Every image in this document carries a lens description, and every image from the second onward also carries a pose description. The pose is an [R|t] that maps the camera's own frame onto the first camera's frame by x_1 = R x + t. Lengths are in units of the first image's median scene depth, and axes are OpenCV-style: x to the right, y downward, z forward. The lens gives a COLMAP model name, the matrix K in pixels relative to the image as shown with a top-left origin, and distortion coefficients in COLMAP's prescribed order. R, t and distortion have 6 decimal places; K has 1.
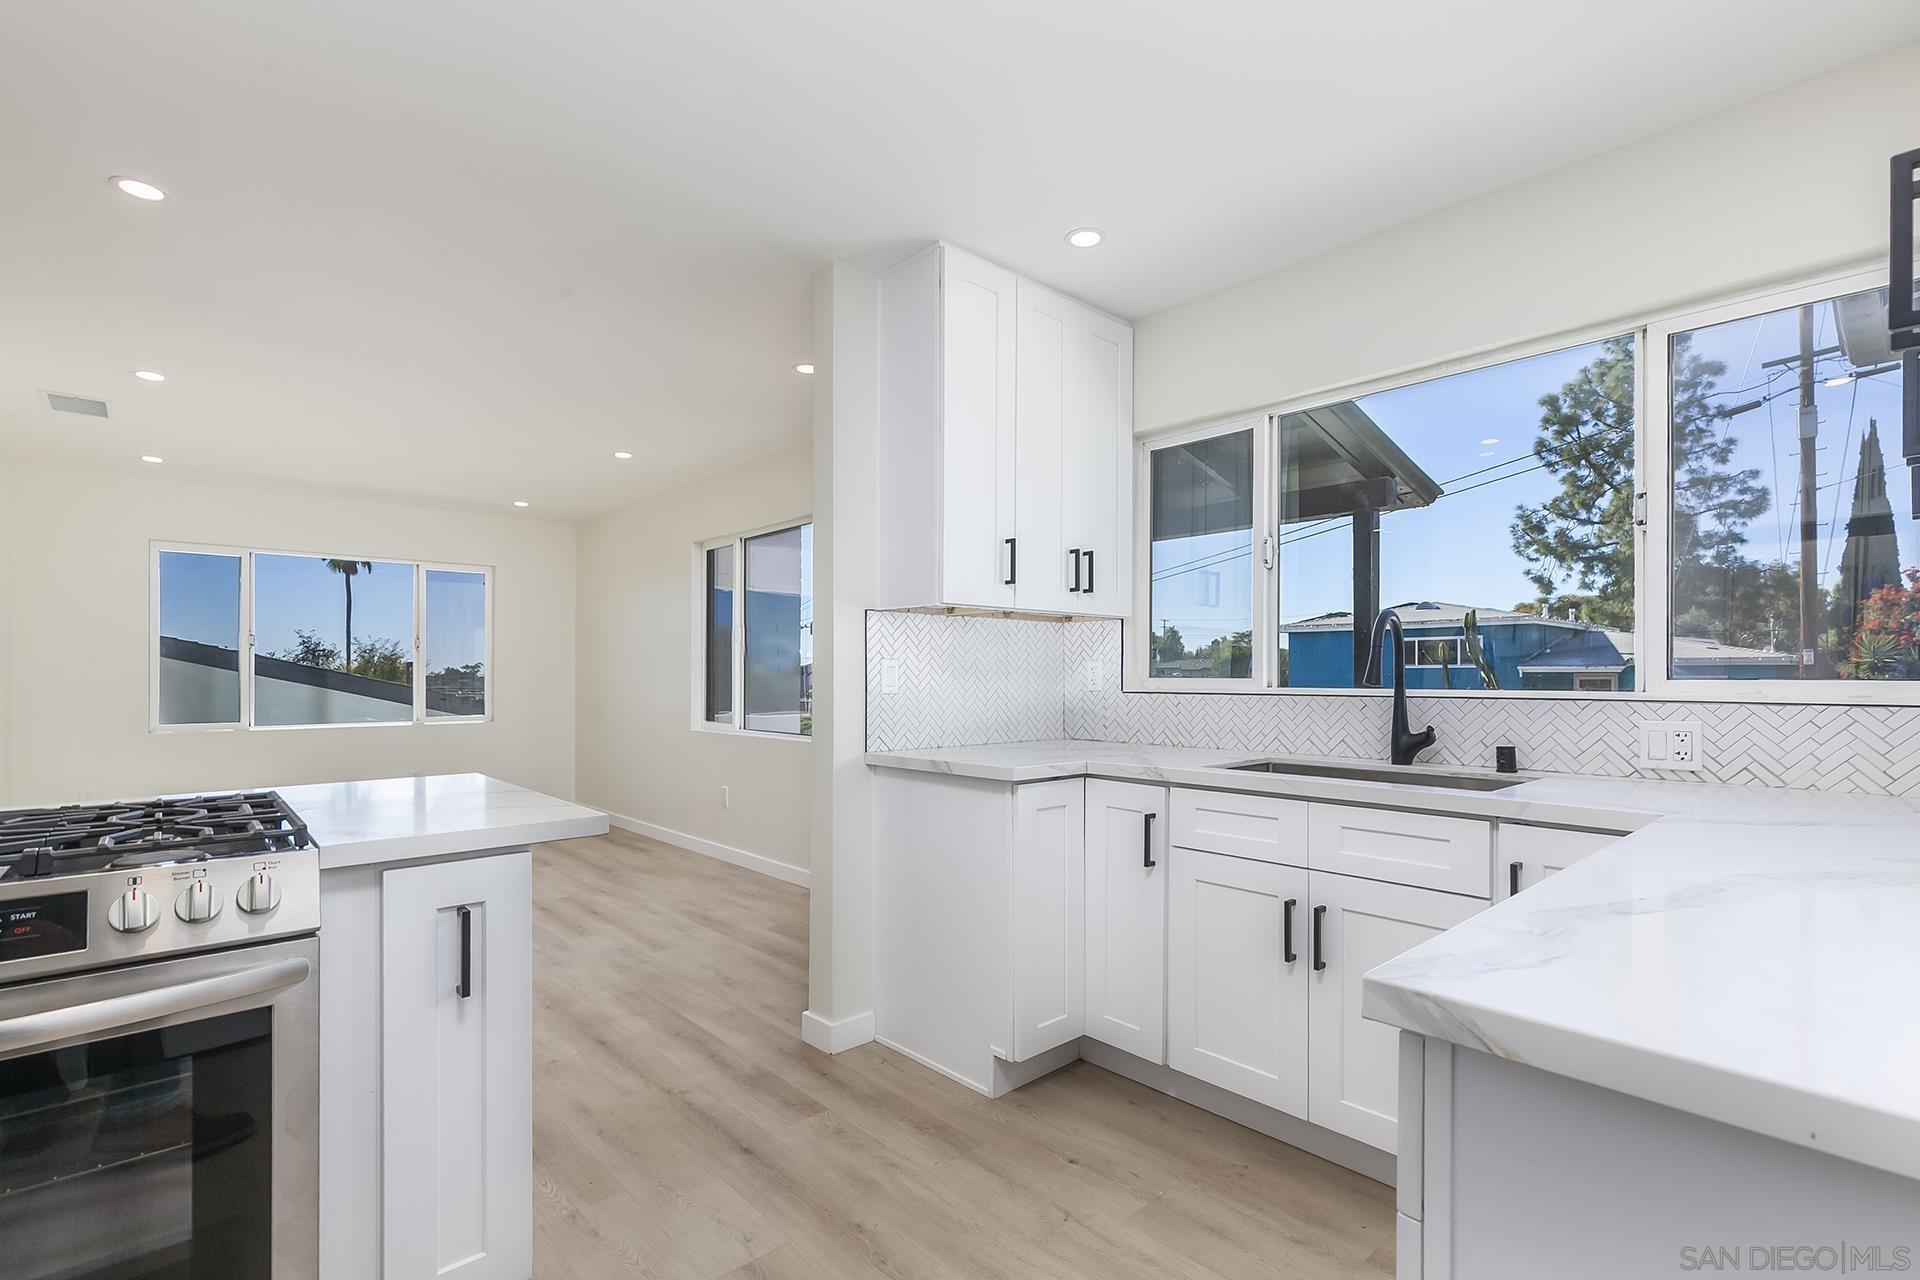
lens RADIAL K [[882.7, 0, 971.9], [0, 882.7, 668.3], [0, 0, 1]] dist [0.009572, -0.000950]
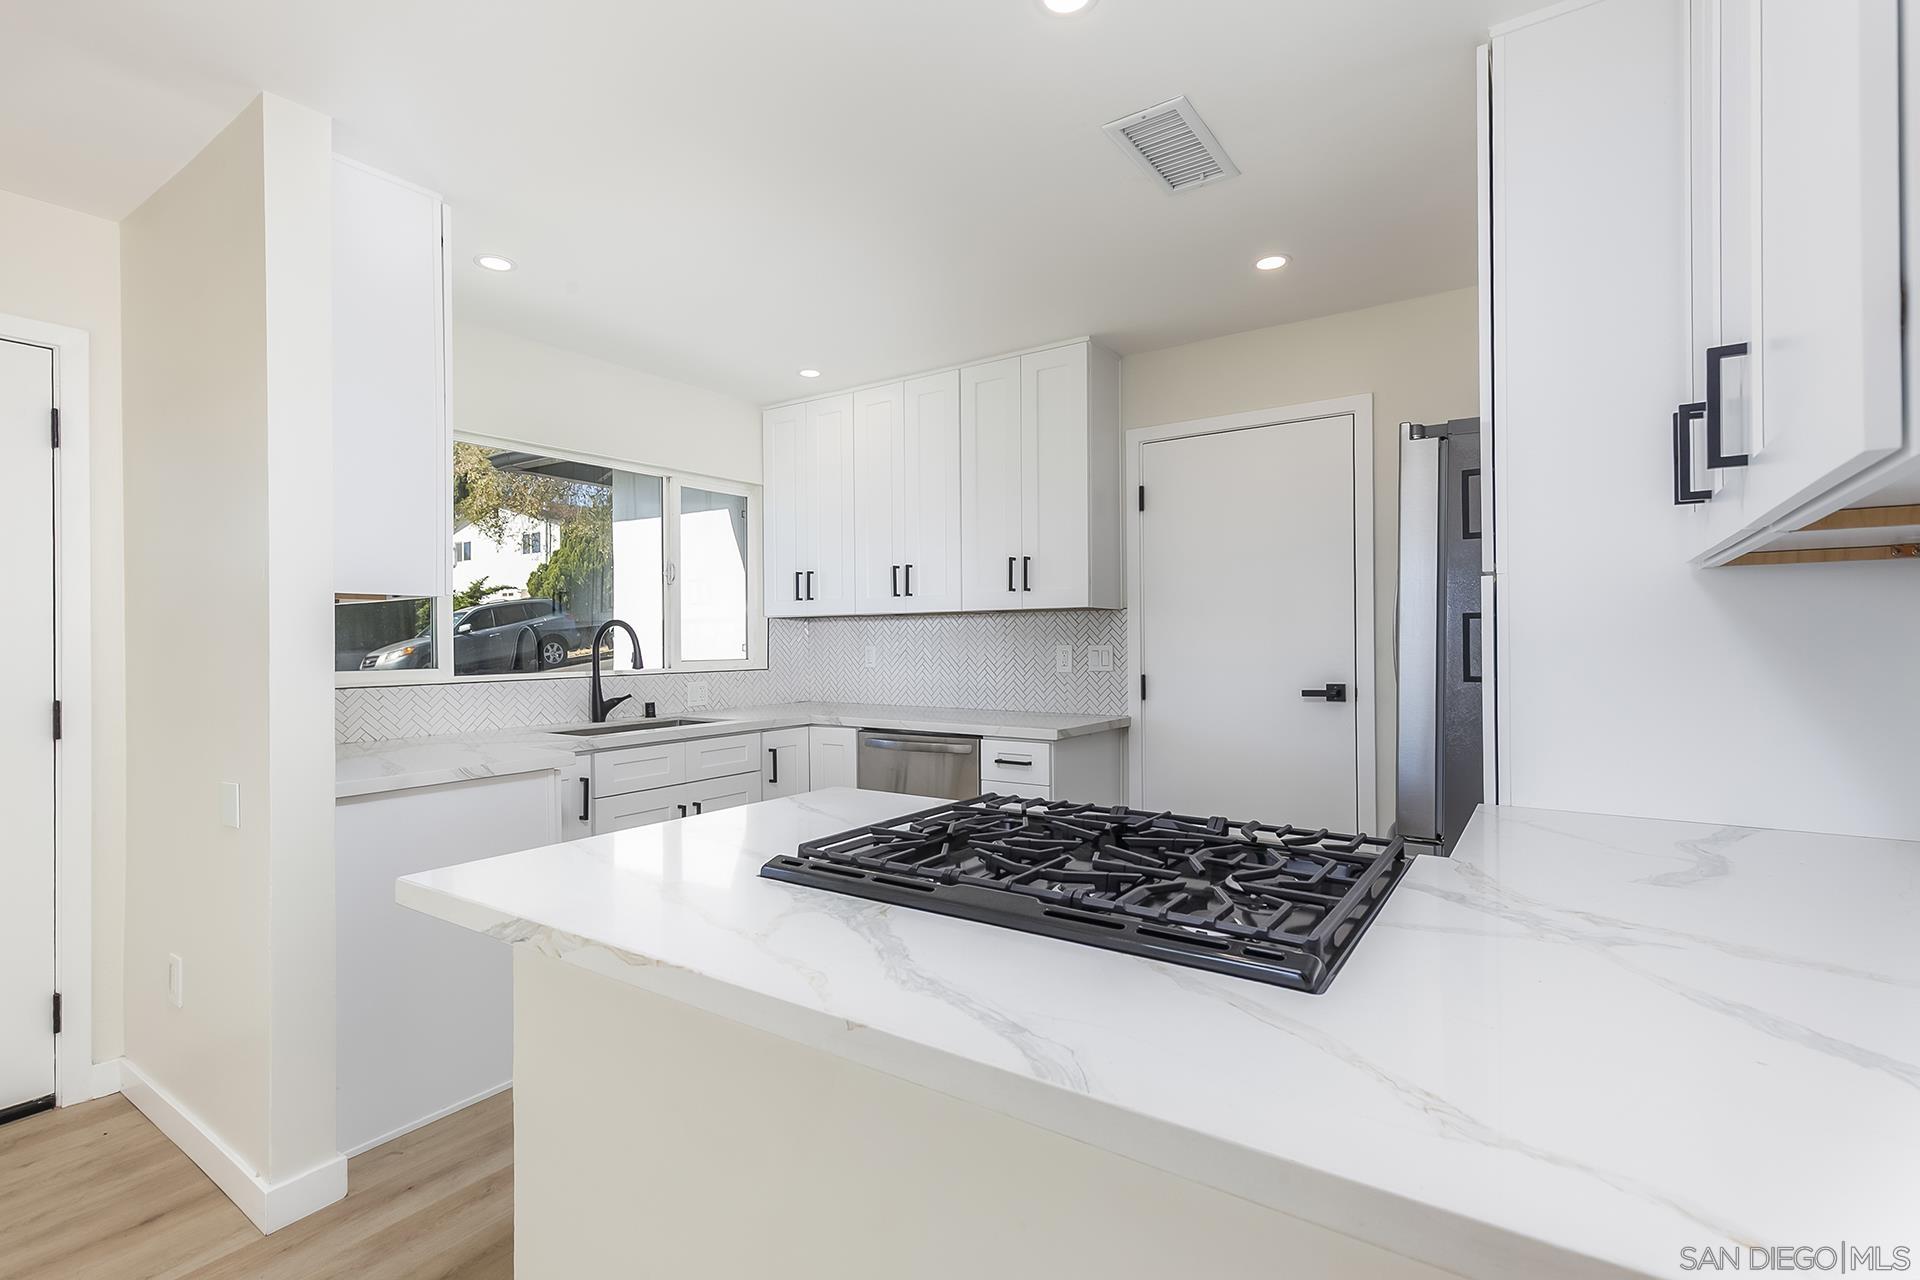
lens RADIAL K [[882.7, 0, 955.2], [0, 882.7, 635.4], [0, 0, 1]] dist [0.009572, -0.000950]
pose [[-0.211726, 0.009806, 0.977280, -0.867590], [0.010387, 0.999916, -0.007783, -0.014605], [-0.977274, 0.008503, -0.211810, 0.577122]]
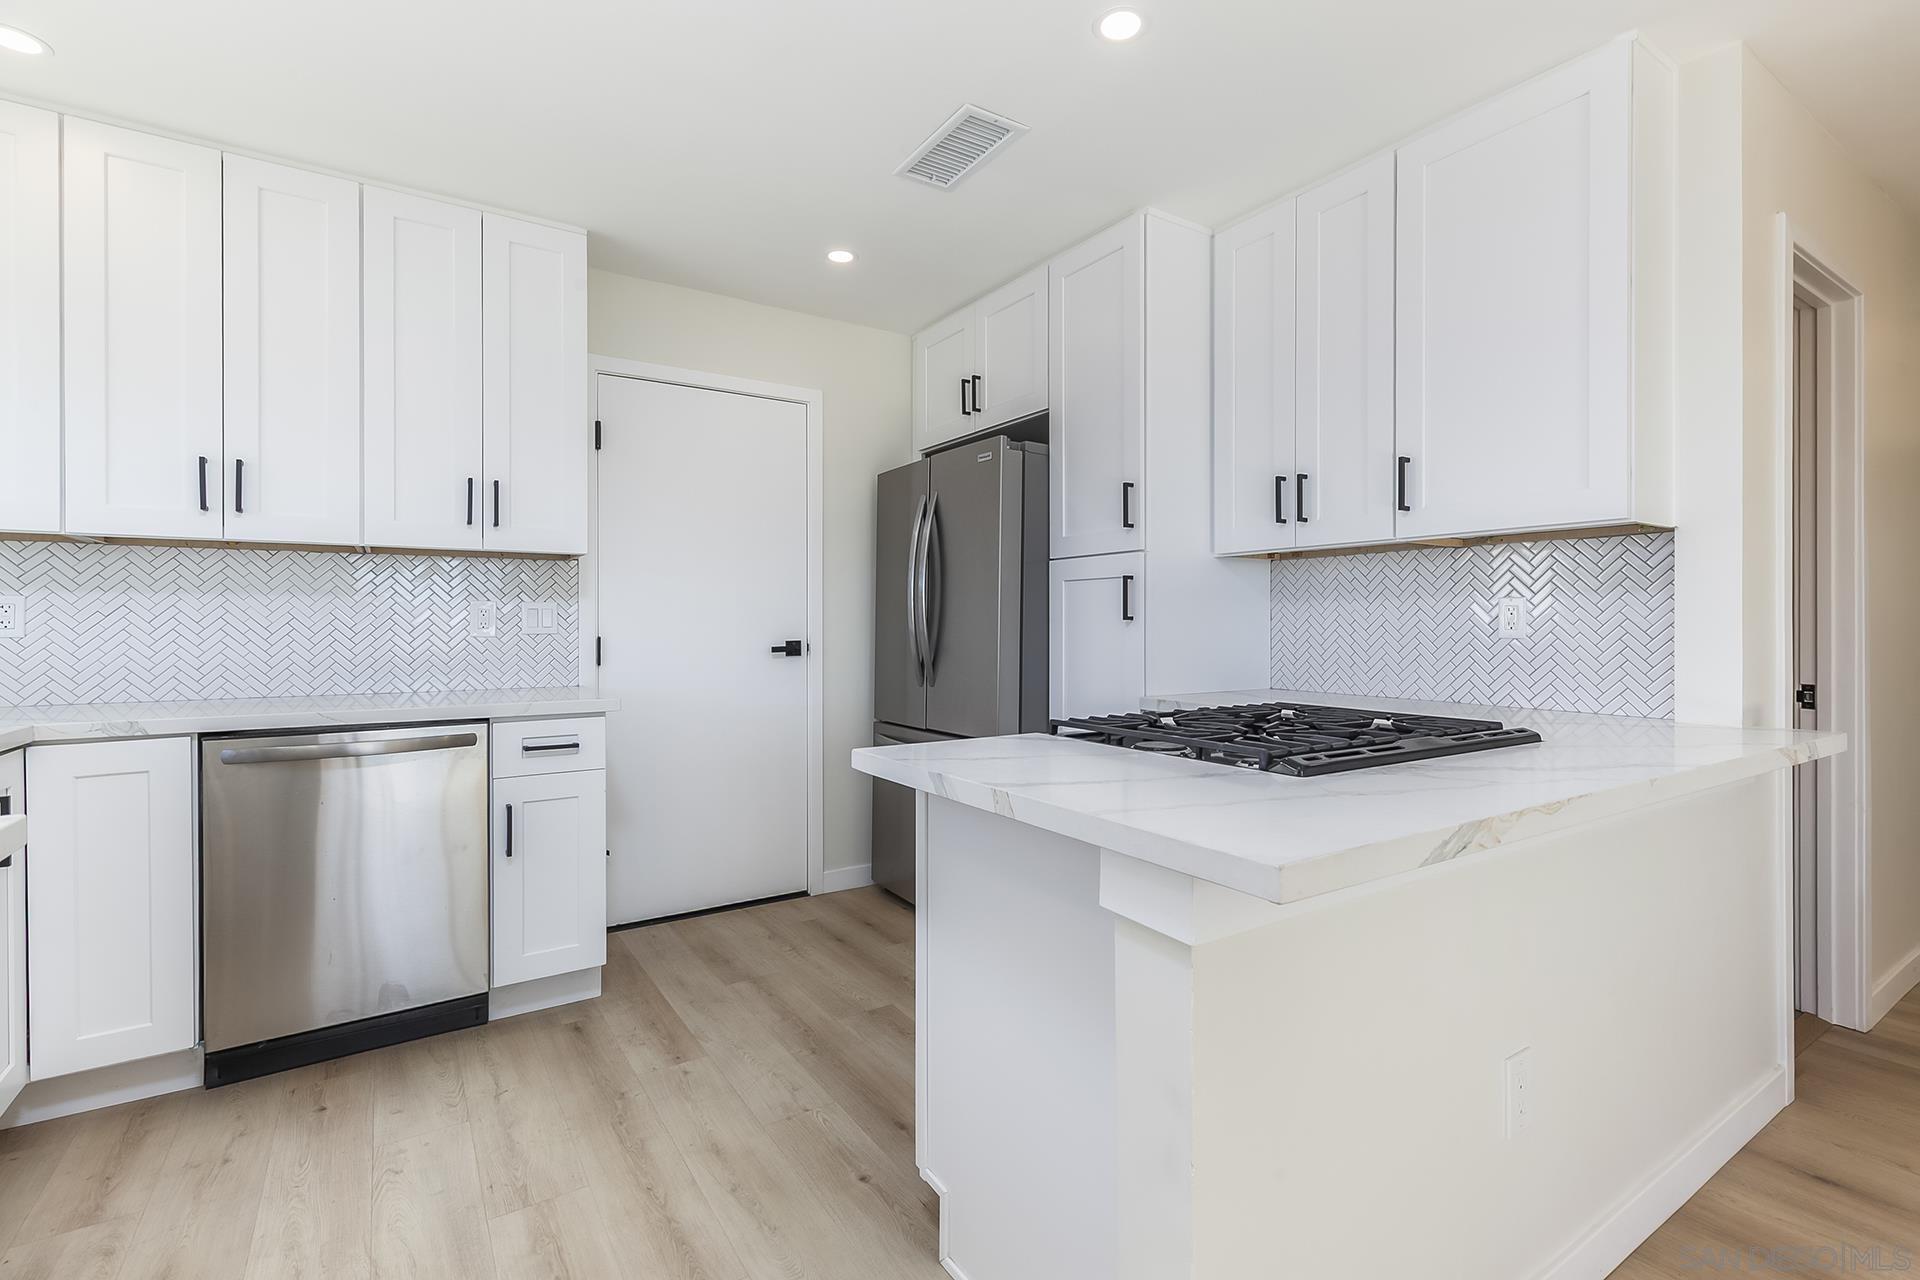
lens RADIAL K [[882.7, 0, 964.4], [0, 882.7, 622.1], [0, 0, 1]] dist [0.009572, -0.000950]
pose [[-0.985349, 0.004211, 0.170497, -0.369015], [0.004162, 0.999991, -0.000646, 0.016456], [-0.170498, 0.000073, -0.985358, 1.023591]]
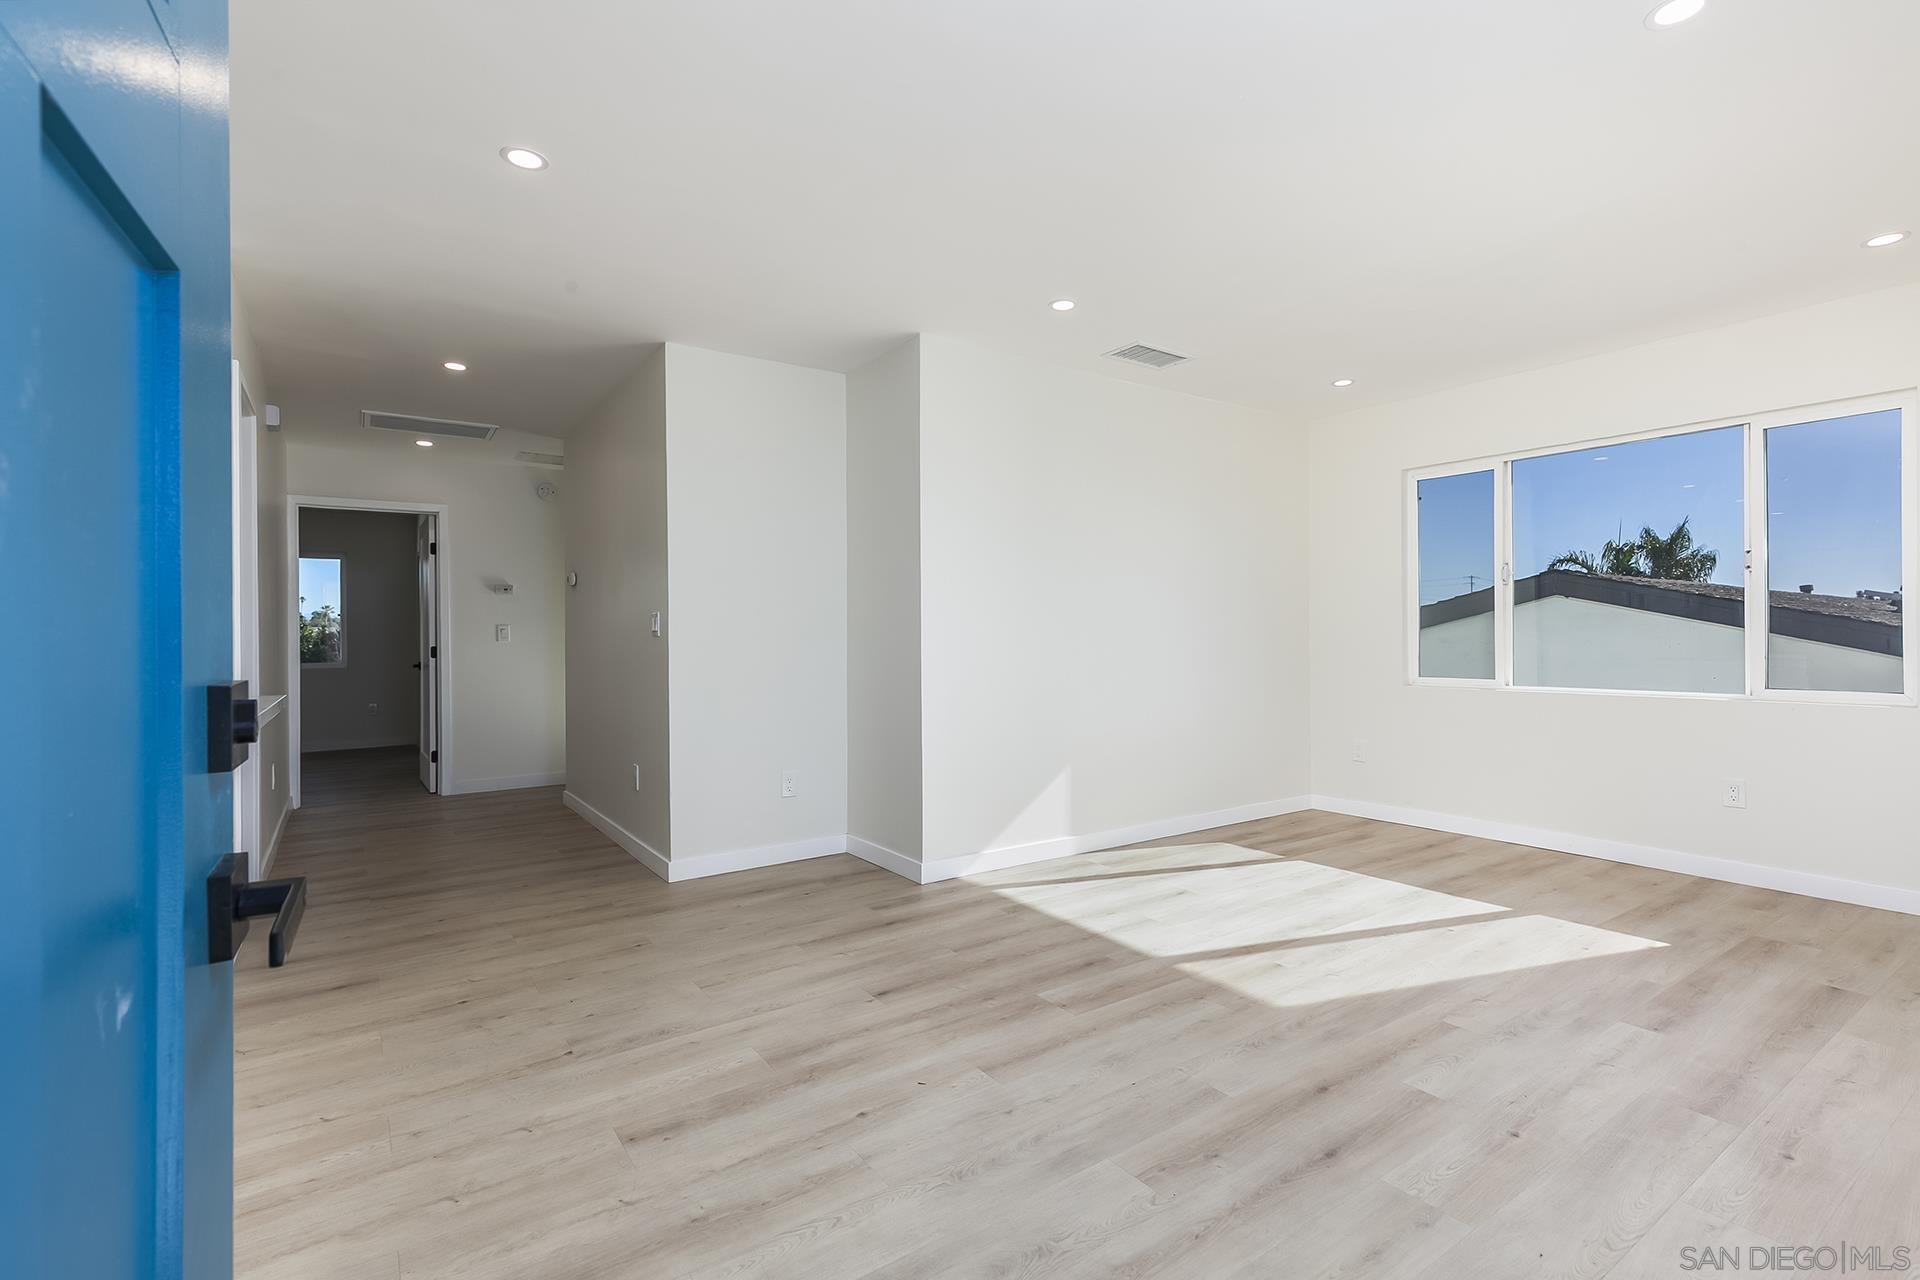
lens RADIAL K [[882.7, 0, 967.8], [0, 882.7, 634.3], [0, 0, 1]] dist [0.009572, -0.000950]
pose [[-0.130803, -0.000357, -0.991408, 0.025566], [0.008758, 0.999961, -0.001515, 0.034545], [0.991370, -0.008881, -0.130795, 1.231971]]
